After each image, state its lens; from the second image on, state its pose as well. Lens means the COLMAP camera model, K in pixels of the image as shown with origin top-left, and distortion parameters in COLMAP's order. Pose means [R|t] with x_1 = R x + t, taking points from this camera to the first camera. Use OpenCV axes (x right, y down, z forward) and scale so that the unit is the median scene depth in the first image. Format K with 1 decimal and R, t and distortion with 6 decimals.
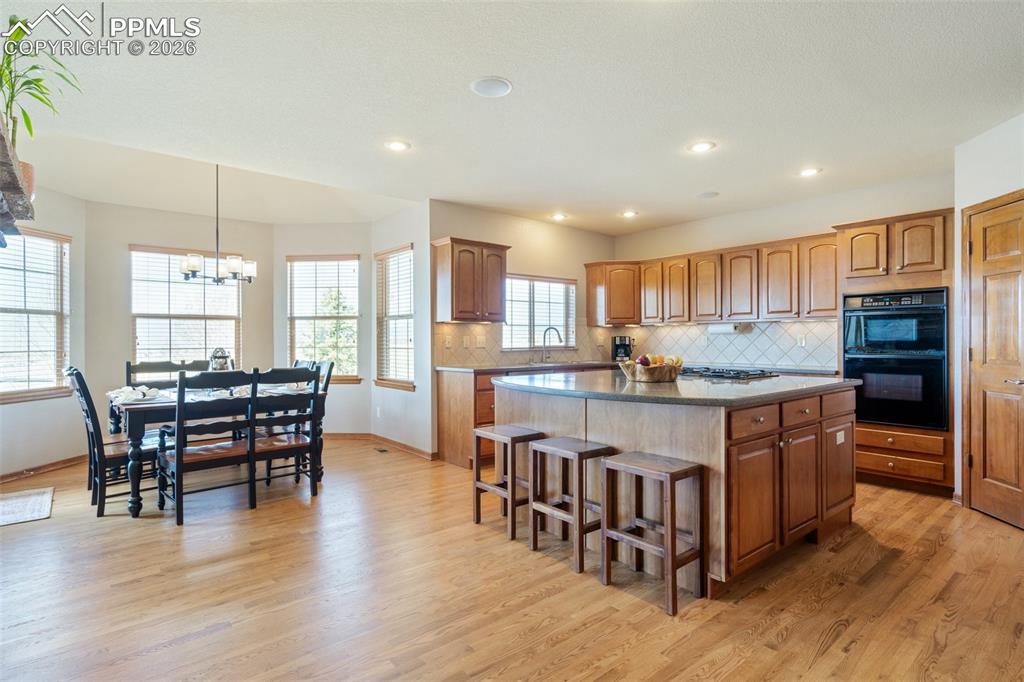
lens RADIAL K [[515.5, 0, 506.6], [0, 515.5, 339.2], [0, 0, 1]] dist [0.001262, 0.002031]
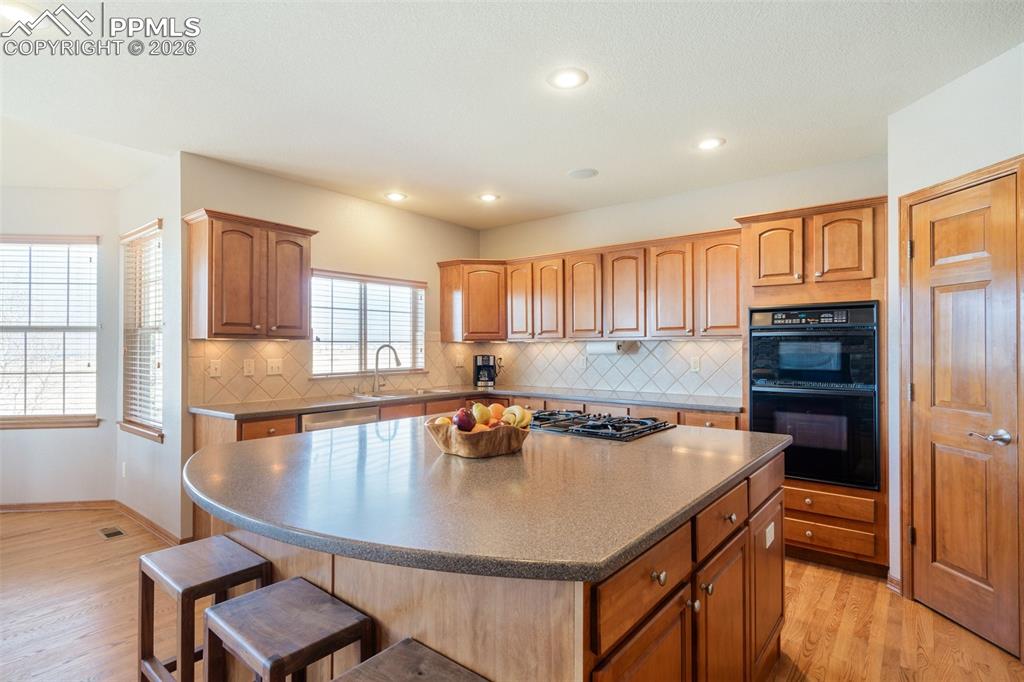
lens RADIAL K [[515.5, 0, 506.6], [0, 515.5, 339.2], [0, 0, 1]] dist [0.001262, 0.002031]
pose [[0.980434, 0.005023, 0.196785, 0.127109], [-0.002391, 0.999904, -0.013613, -0.024922], [-0.196835, 0.012876, 0.980352, 0.273843]]
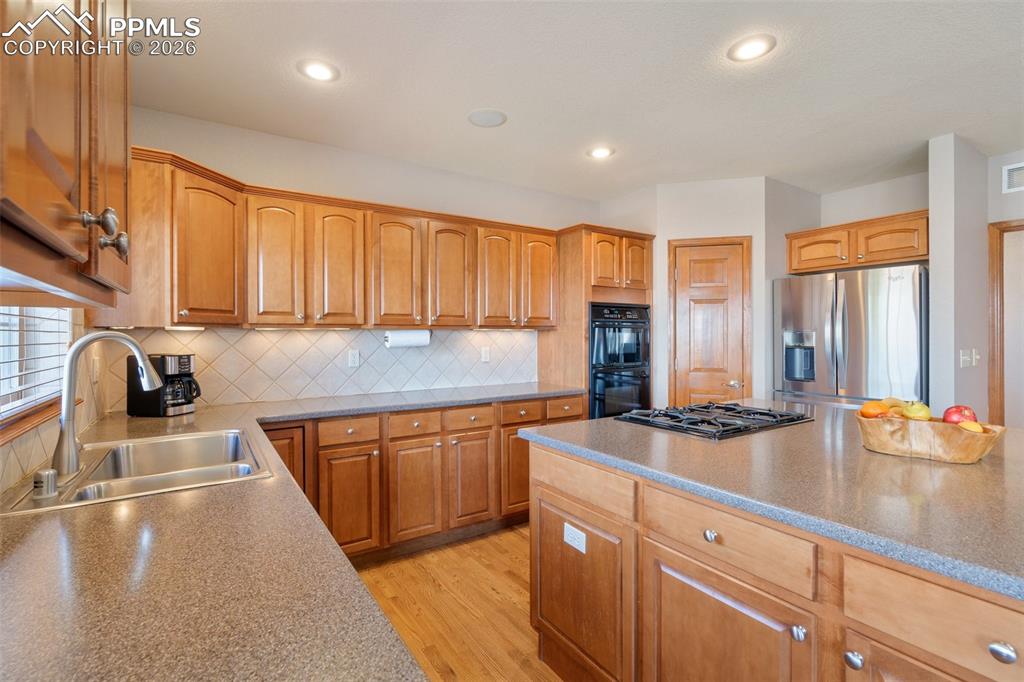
lens RADIAL K [[473.9, 0, 508.6], [0, 473.9, 338.3], [0, 0, 1]] dist [-0.003121, -0.000709]
pose [[0.111151, -0.000428, 0.993803, -0.151403], [0.002319, 0.999997, 0.000171, -0.022482], [-0.993801, 0.002285, 0.111152, 0.883774]]
